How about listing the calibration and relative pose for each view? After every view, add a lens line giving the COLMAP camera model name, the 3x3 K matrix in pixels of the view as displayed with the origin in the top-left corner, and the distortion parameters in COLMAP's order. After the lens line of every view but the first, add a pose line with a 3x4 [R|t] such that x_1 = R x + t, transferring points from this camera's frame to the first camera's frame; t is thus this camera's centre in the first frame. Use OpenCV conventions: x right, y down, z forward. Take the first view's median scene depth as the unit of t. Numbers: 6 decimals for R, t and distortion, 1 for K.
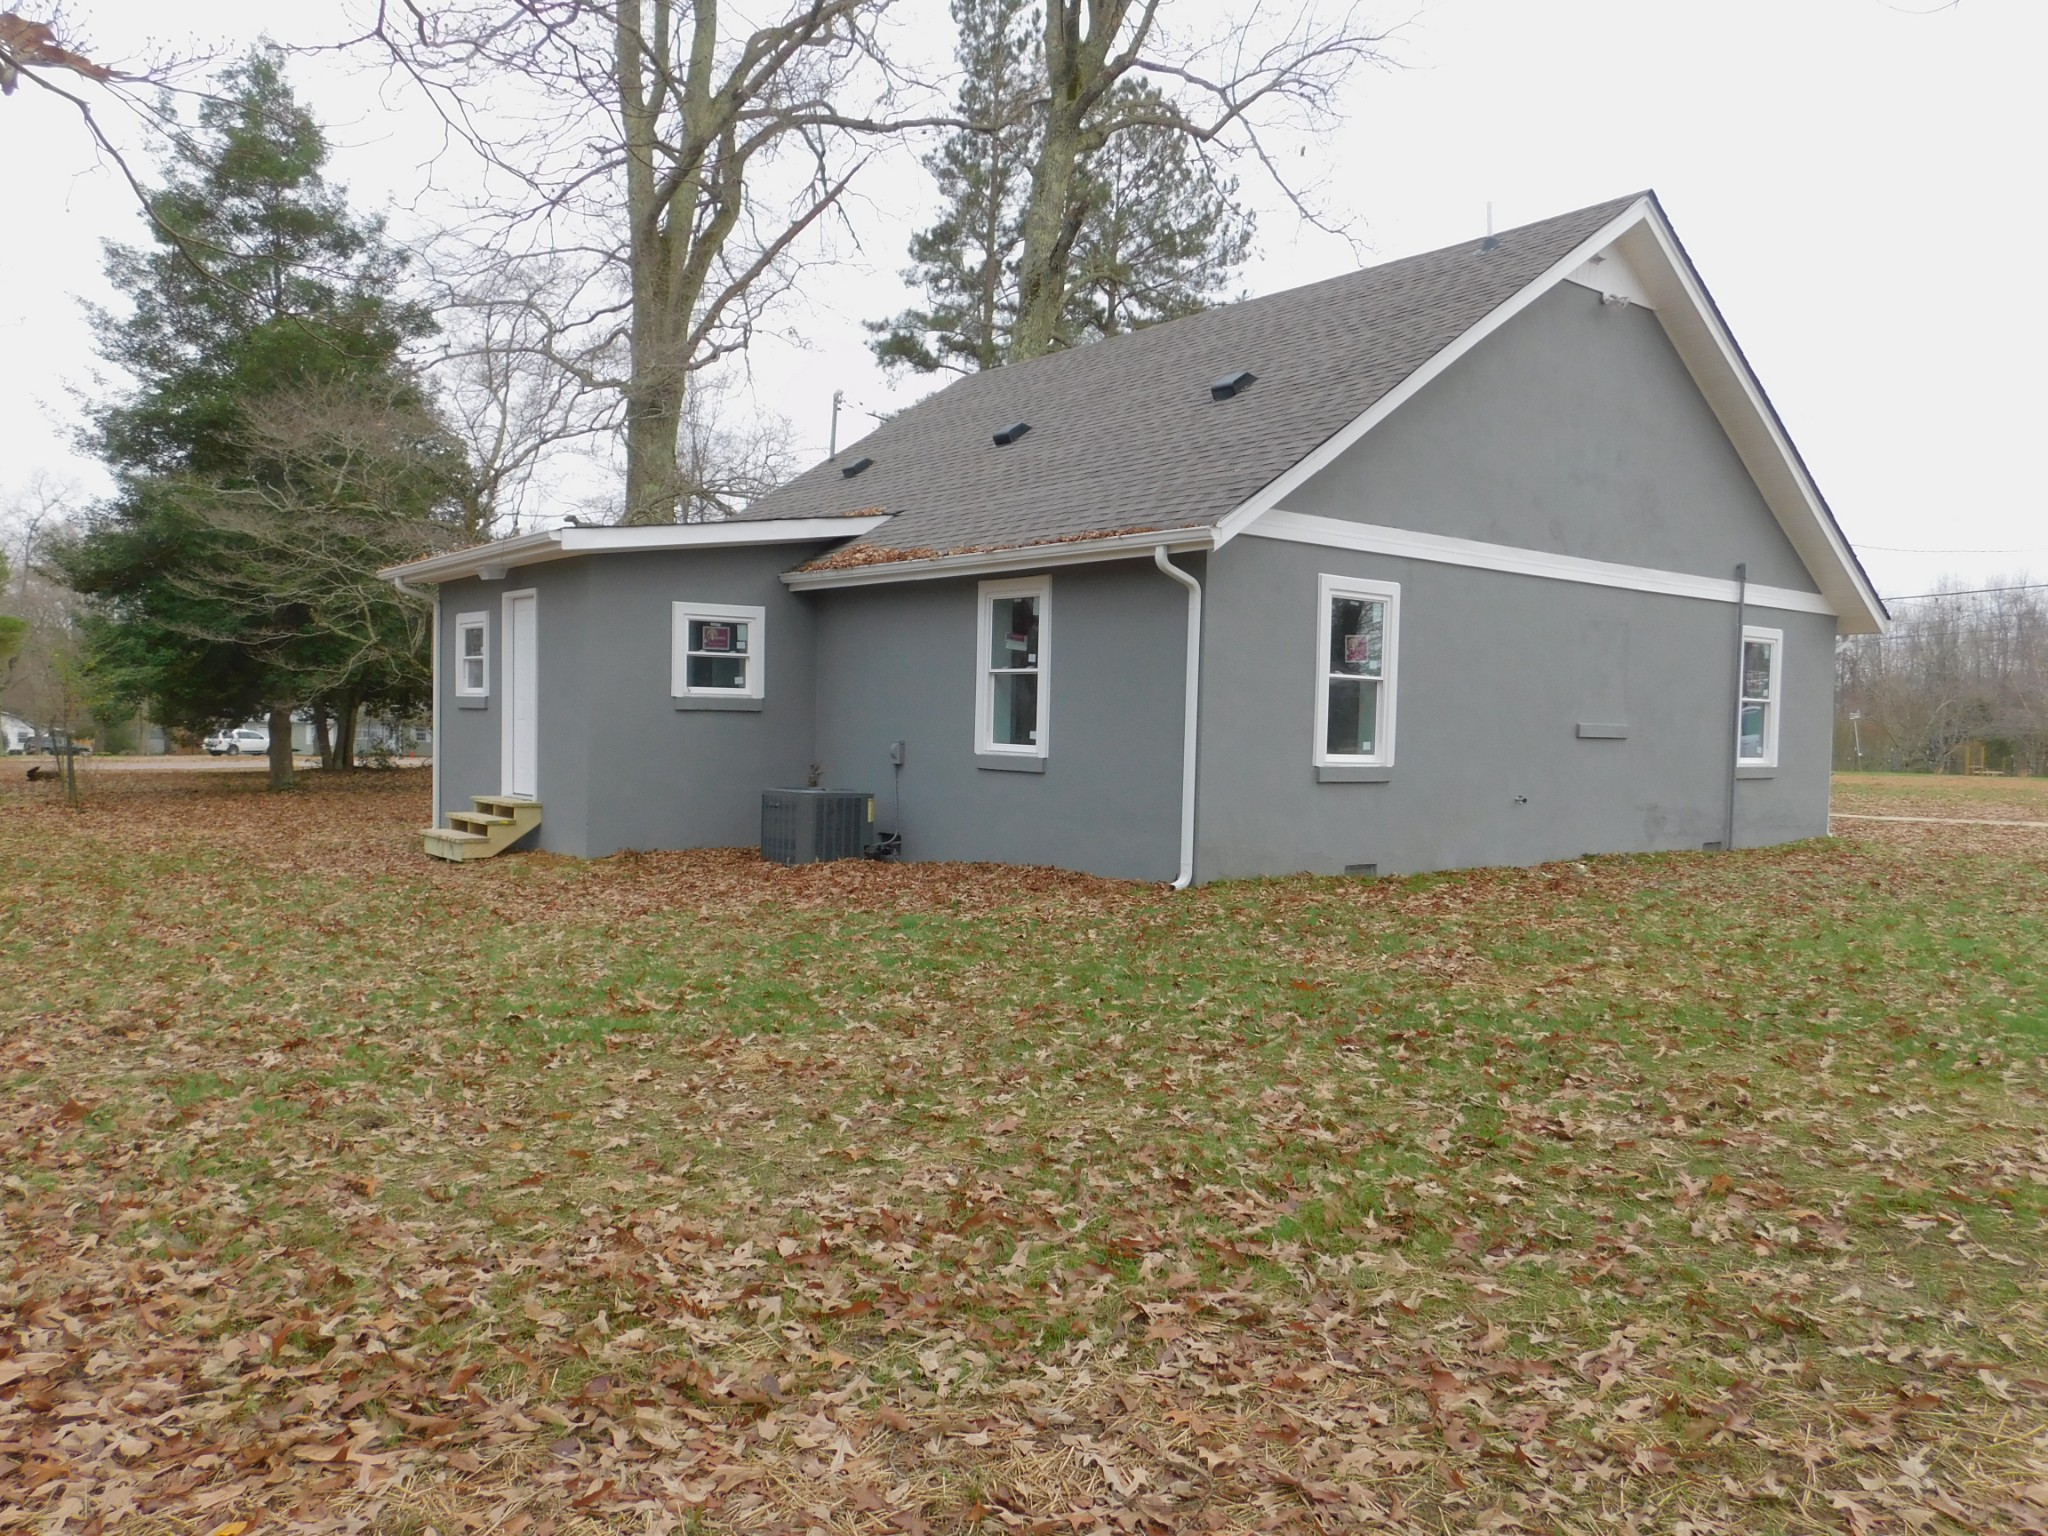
lens RADIAL K [[1530.6, 0, 1024.0], [0, 1530.6, 768.0], [0, 0, 1]] dist [-0.011254, 0.069725]
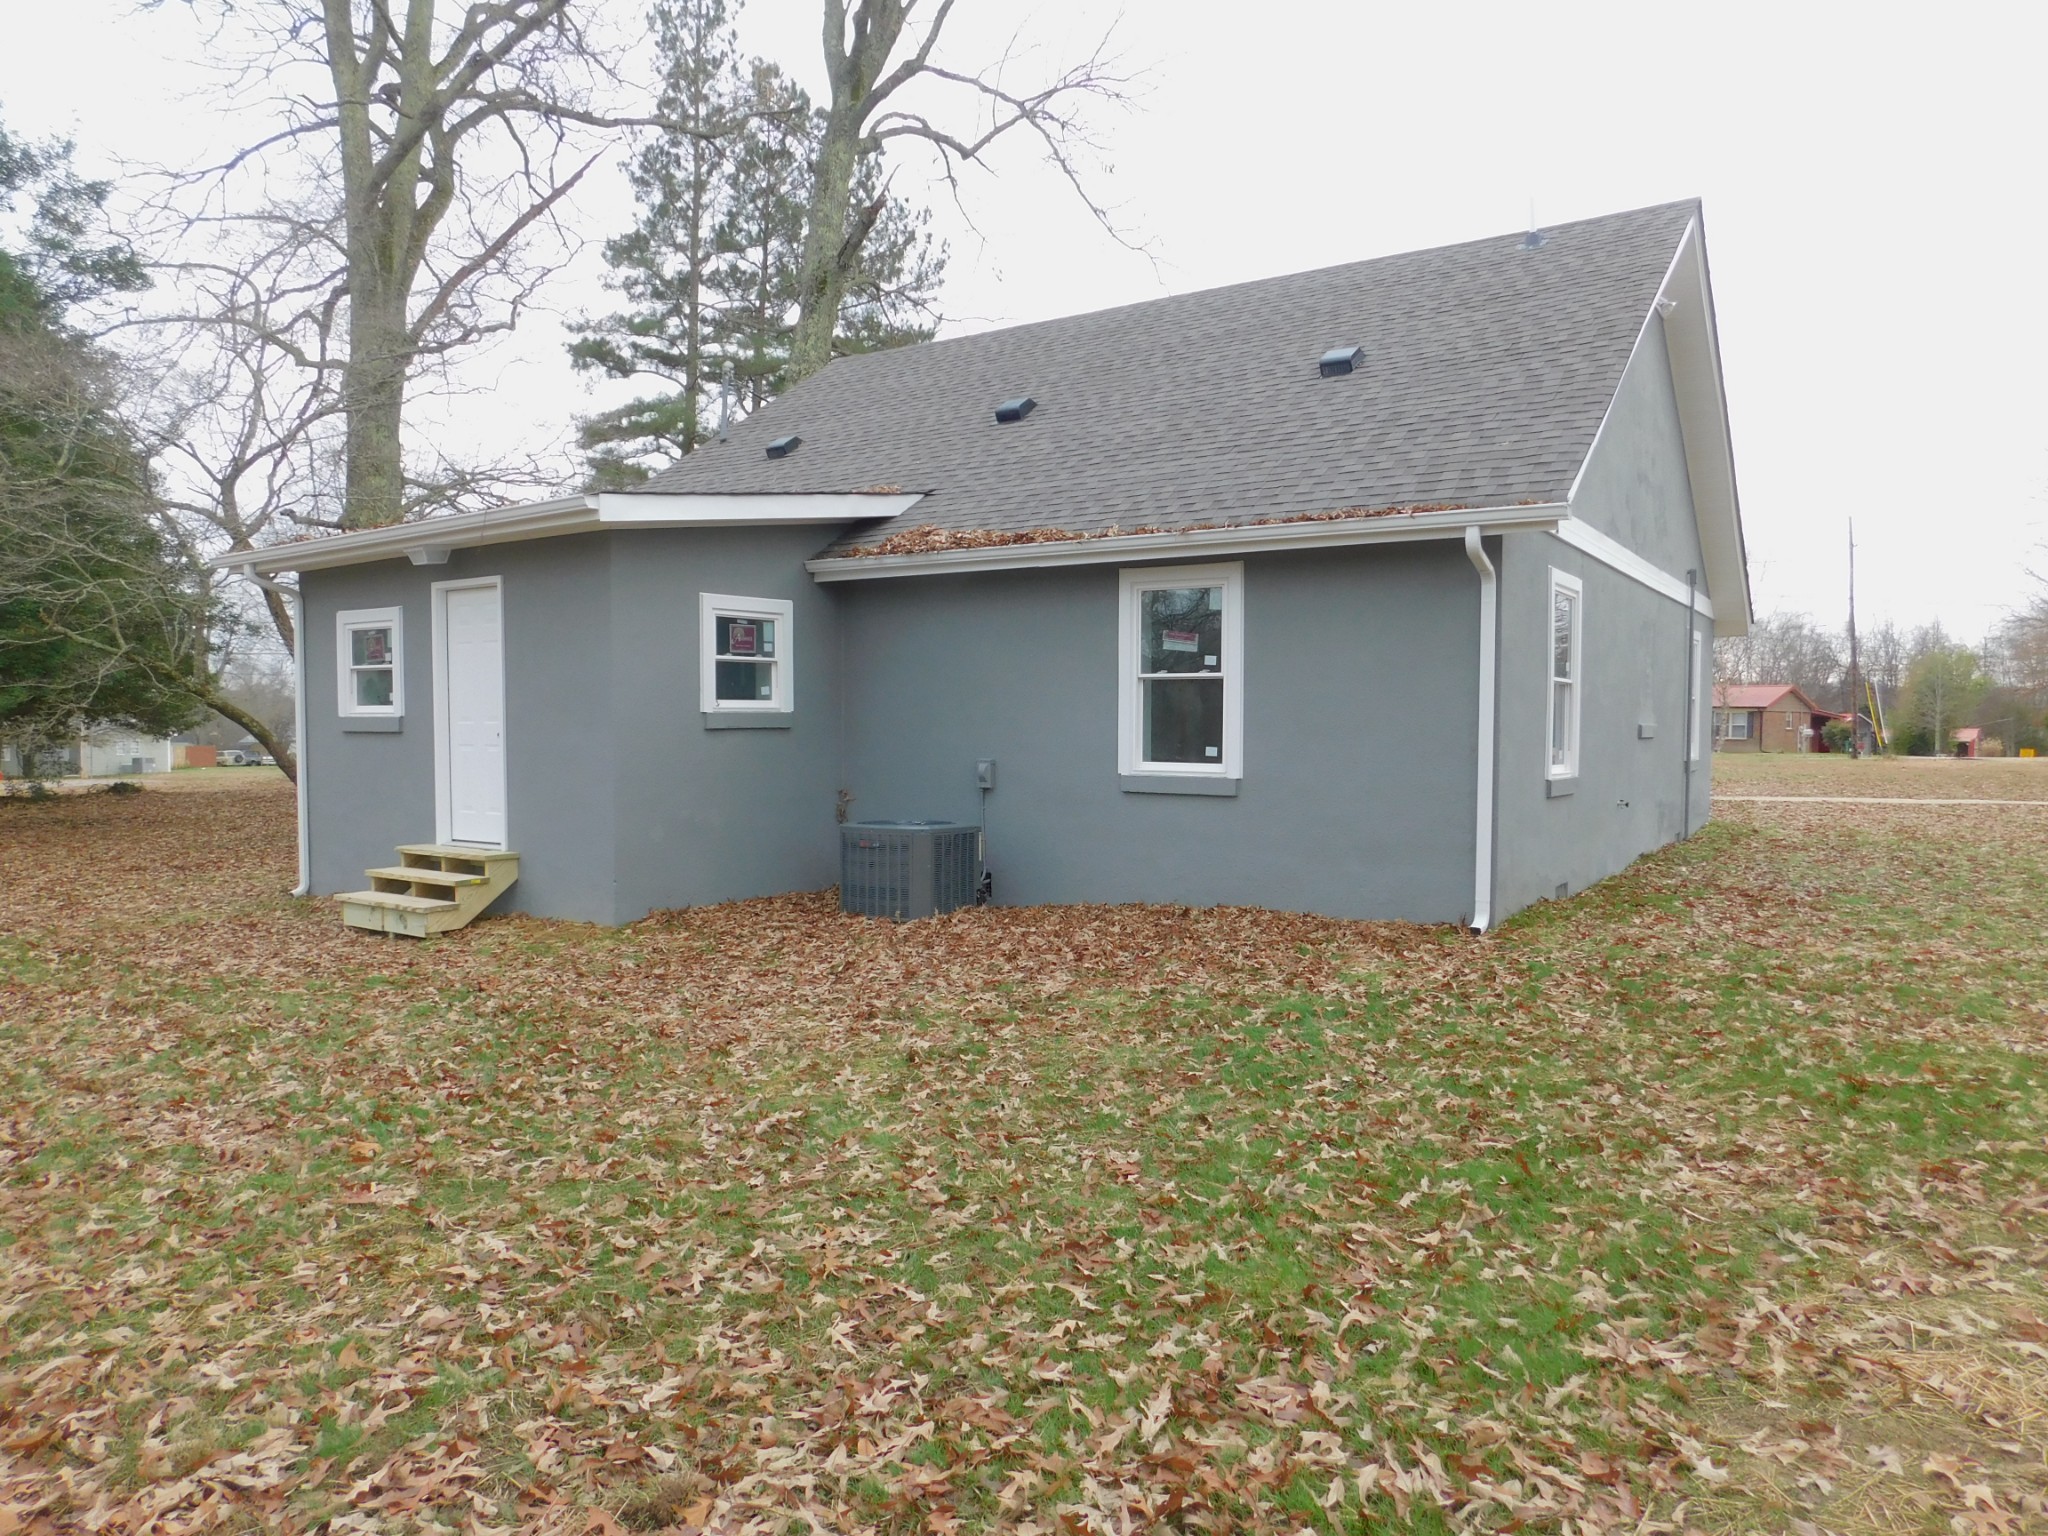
lens RADIAL K [[1343.7, 0, 1008.2], [0, 1343.7, 772.4], [0, 0, 1]] dist [-0.072301, 0.059387]
pose [[0.952179, -0.032075, 0.303853, -0.275462], [0.028741, 0.999468, 0.015438, -0.020725], [-0.304186, -0.005966, 0.952594, 0.276115]]
